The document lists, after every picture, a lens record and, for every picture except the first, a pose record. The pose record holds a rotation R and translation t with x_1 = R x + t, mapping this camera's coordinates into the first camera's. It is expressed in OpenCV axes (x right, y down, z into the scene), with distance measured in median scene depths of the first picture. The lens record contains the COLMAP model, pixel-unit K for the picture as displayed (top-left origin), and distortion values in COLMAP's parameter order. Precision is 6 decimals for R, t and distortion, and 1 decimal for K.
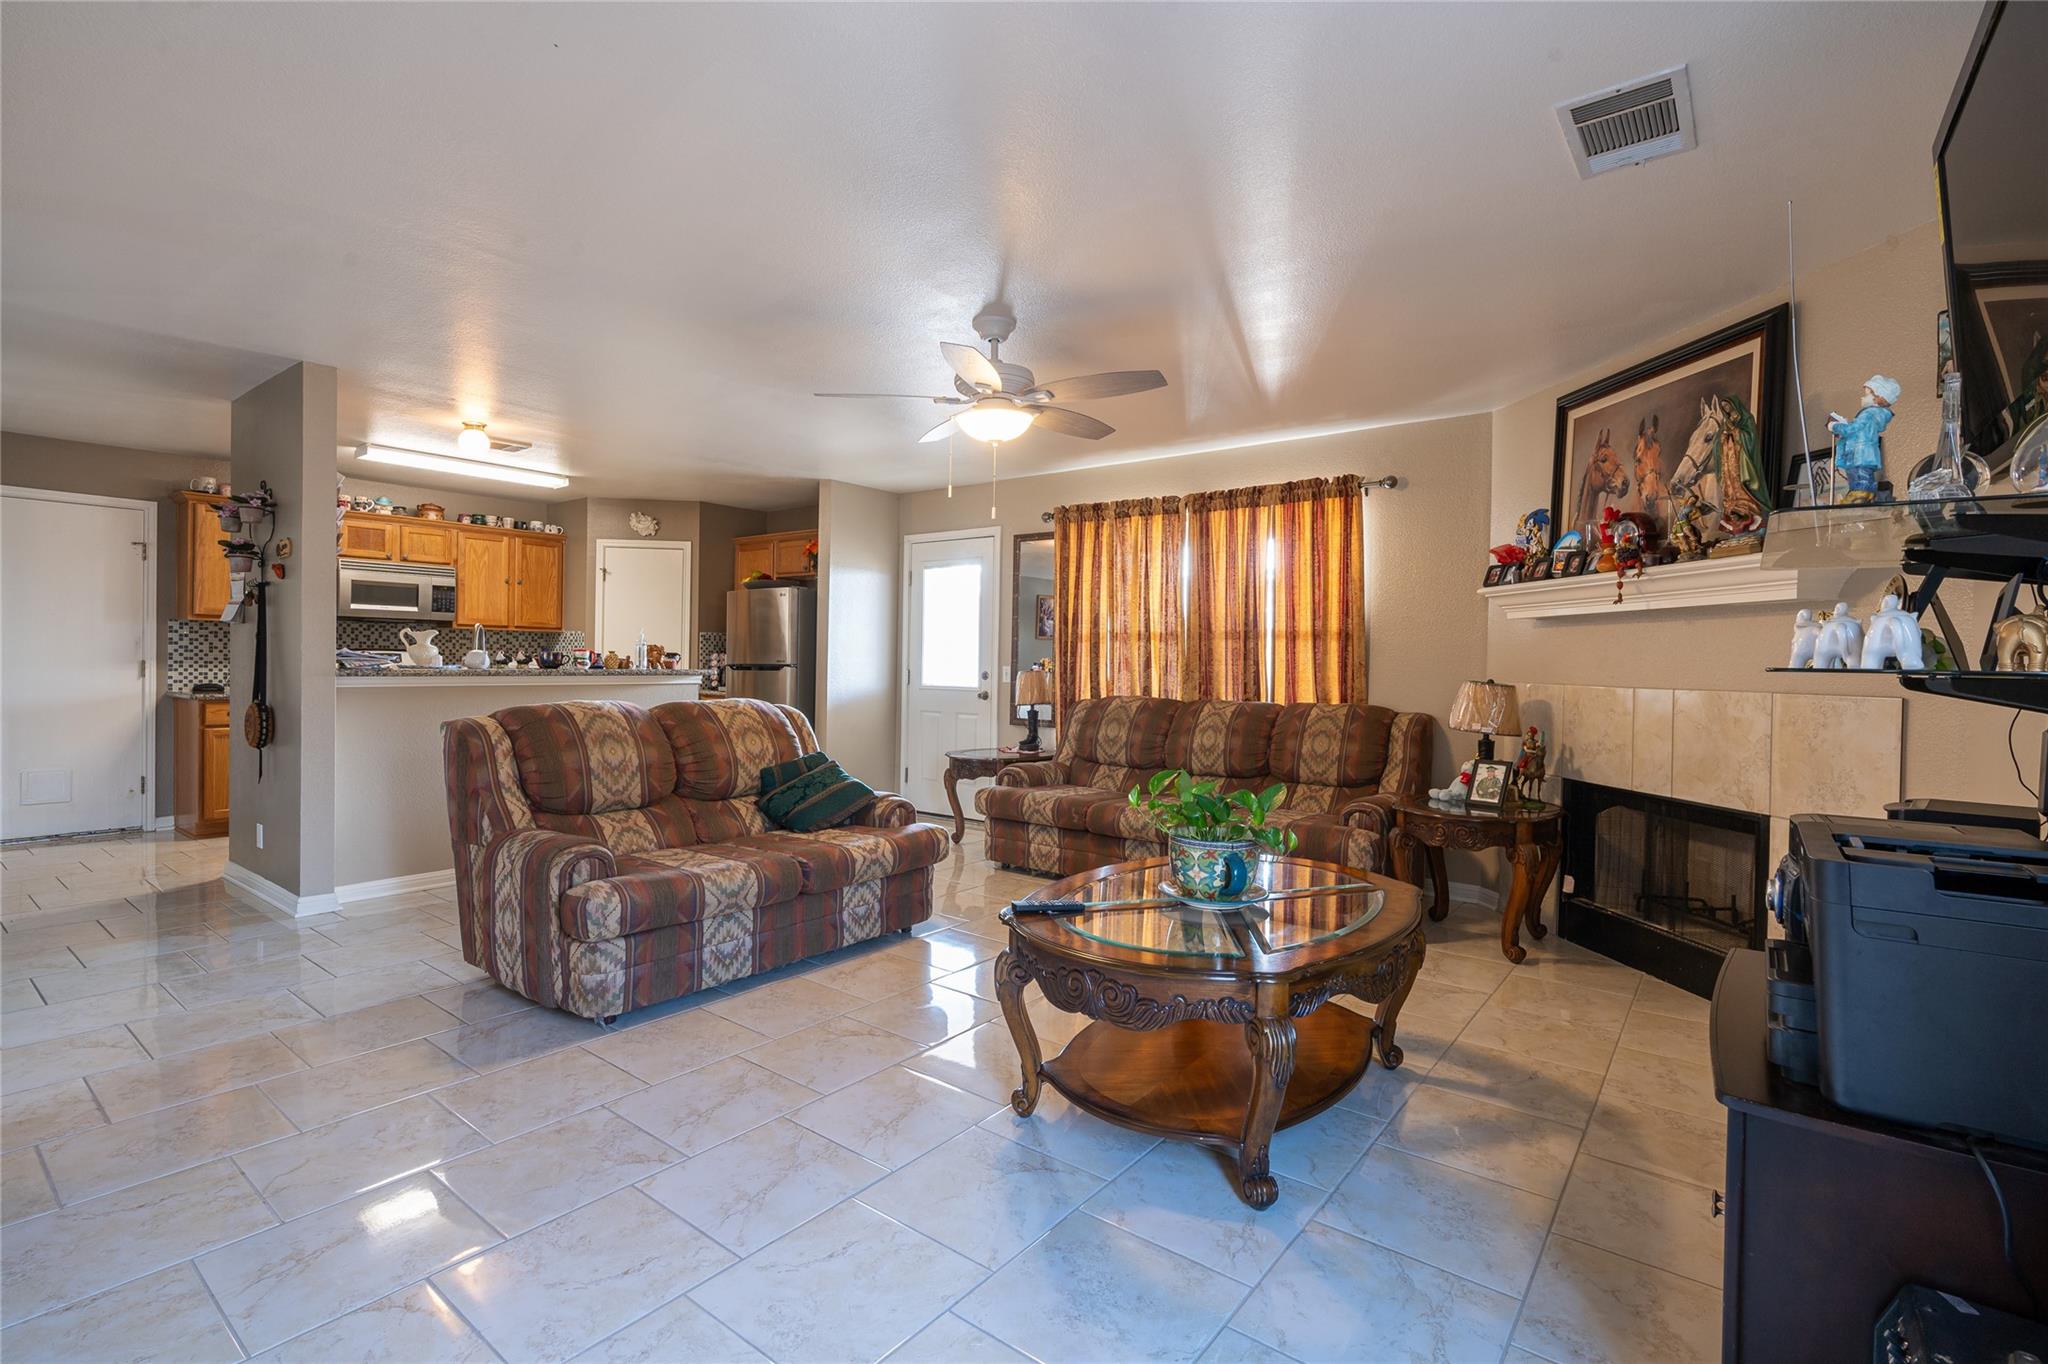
lens RADIAL K [[939.0, 0, 1027.6], [0, 939.0, 667.6], [0, 0, 1]] dist [-0.007458, -0.000124]
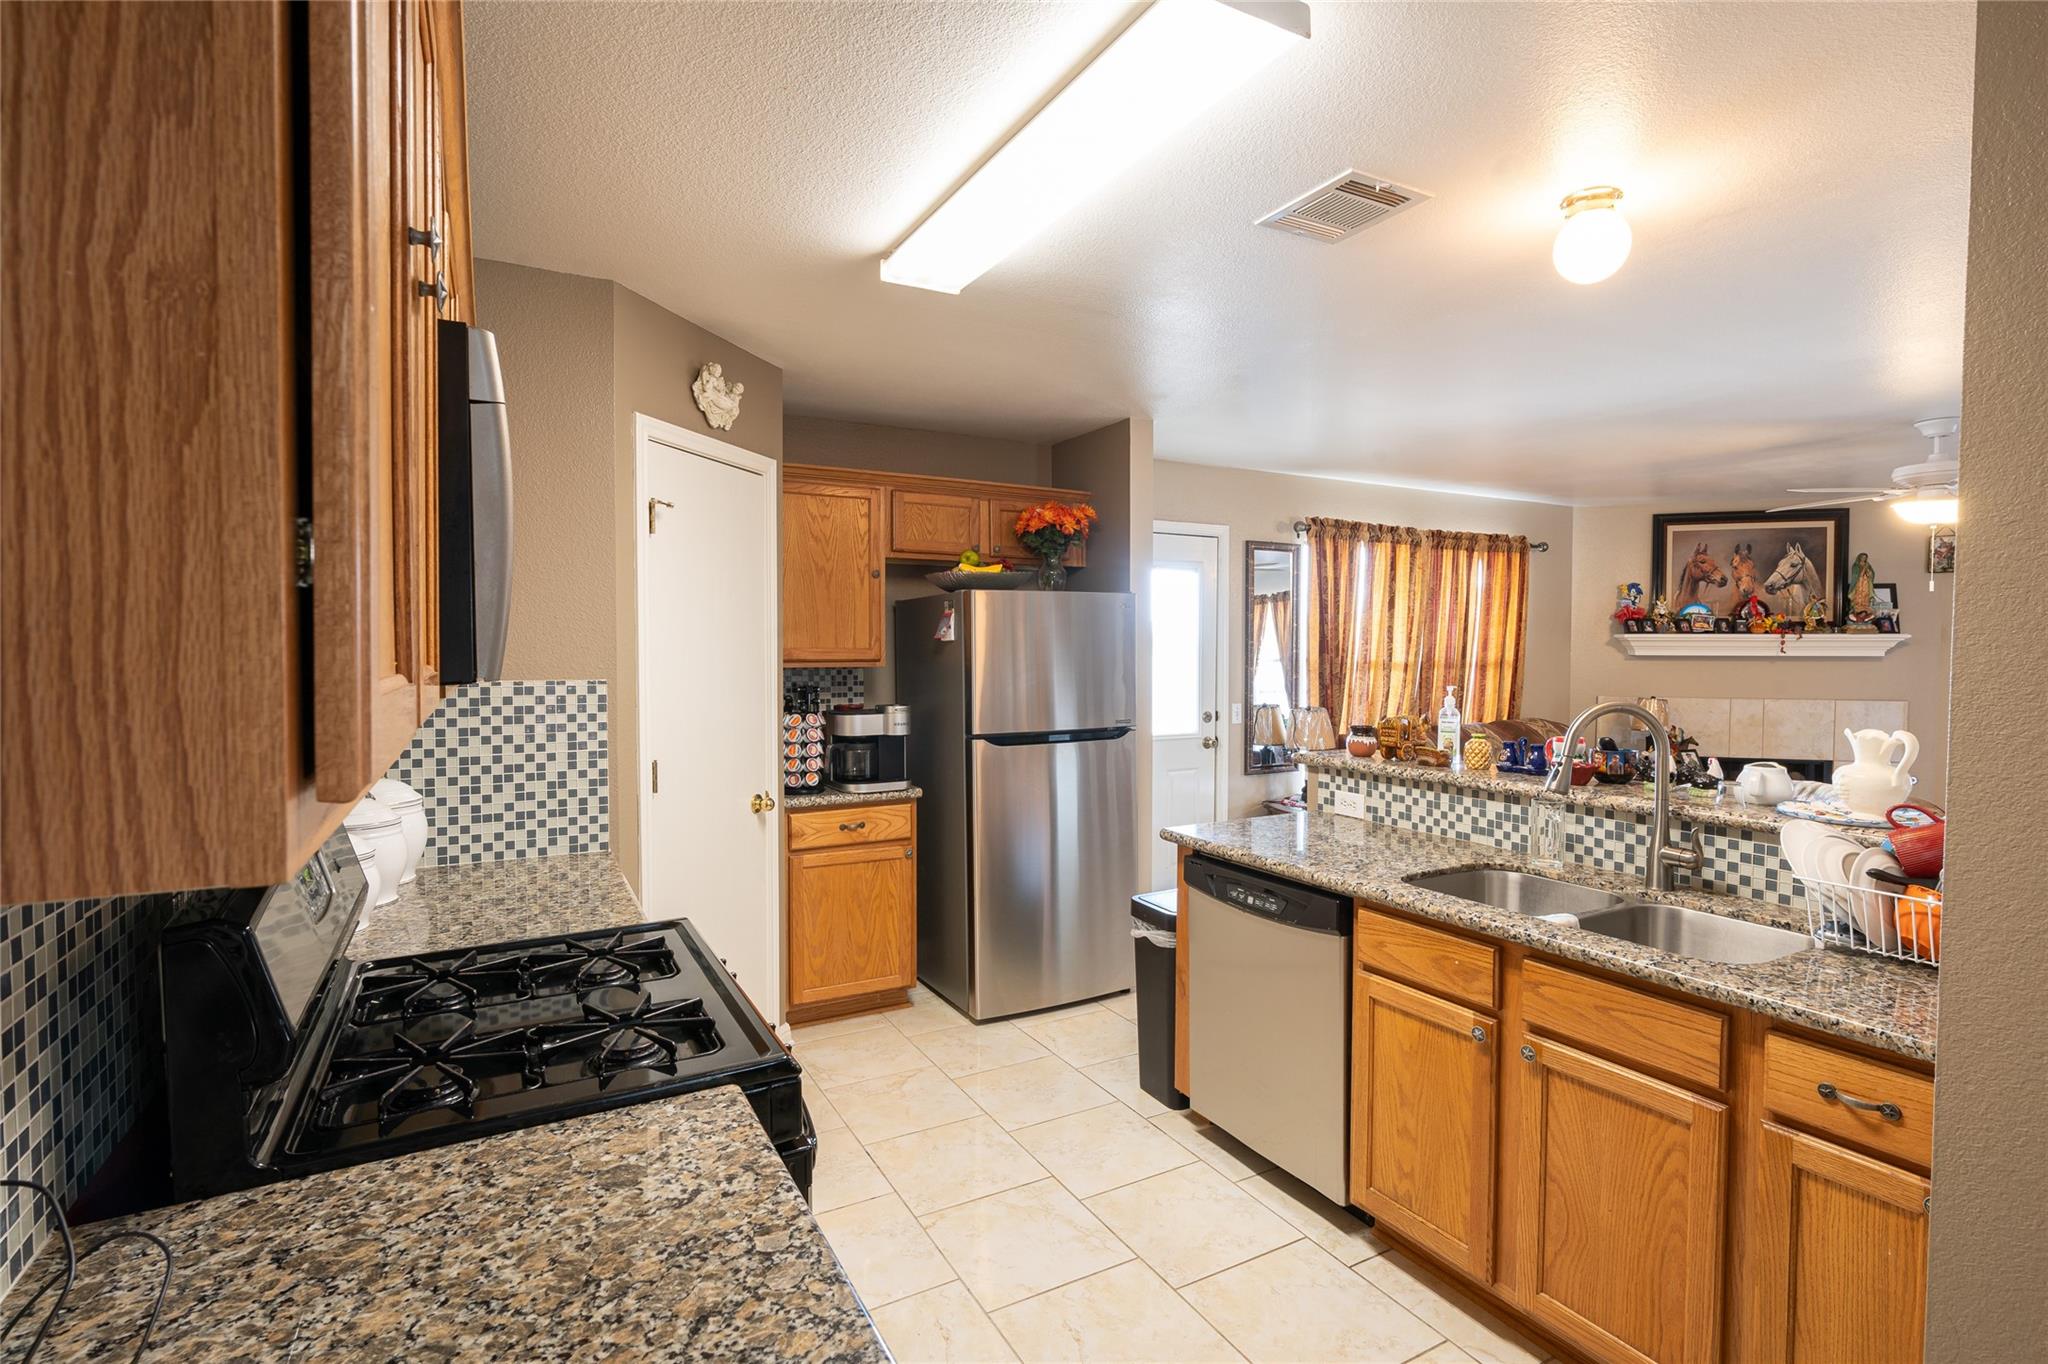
lens RADIAL K [[959.9, 0, 1024.0], [0, 959.9, 682.0], [0, 0, 1]] dist [-0.003945, -0.000260]
pose [[0.399858, -0.050988, 0.915158, -1.061761], [0.009497, 0.998628, 0.051490, -0.080011], [-0.916528, -0.011897, 0.399794, 1.053008]]
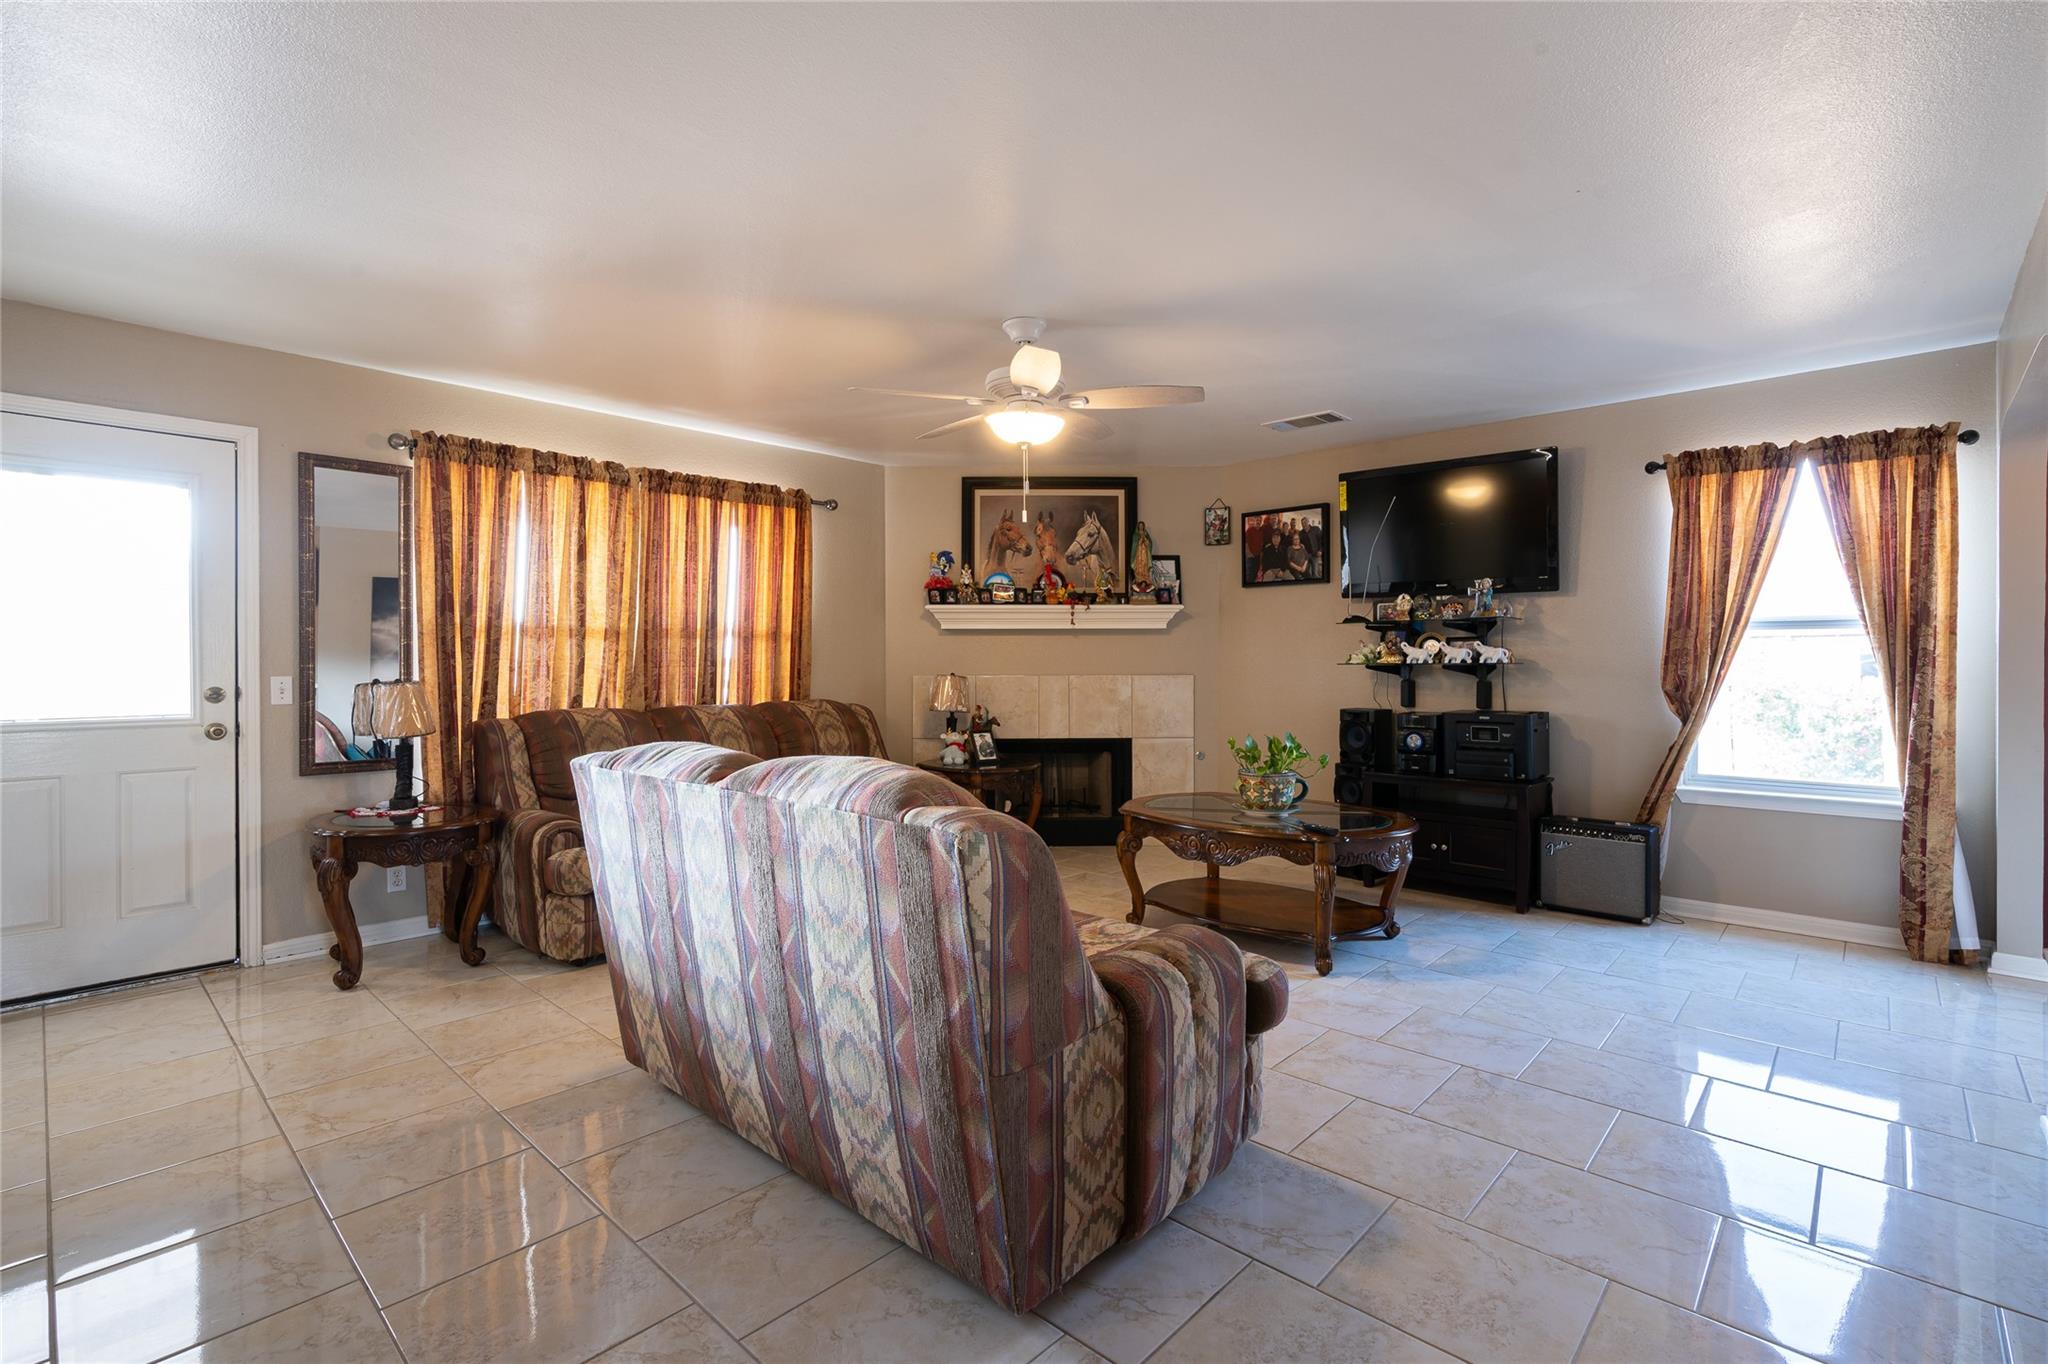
lens RADIAL K [[939.0, 0, 1027.6], [0, 939.0, 667.6], [0, 0, 1]] dist [-0.007458, -0.000124]
pose [[0.084863, -0.020262, 0.996187, -0.696486], [0.010804, 0.999753, 0.019414, -0.016516], [-0.996334, 0.009115, 0.085061, 0.620895]]
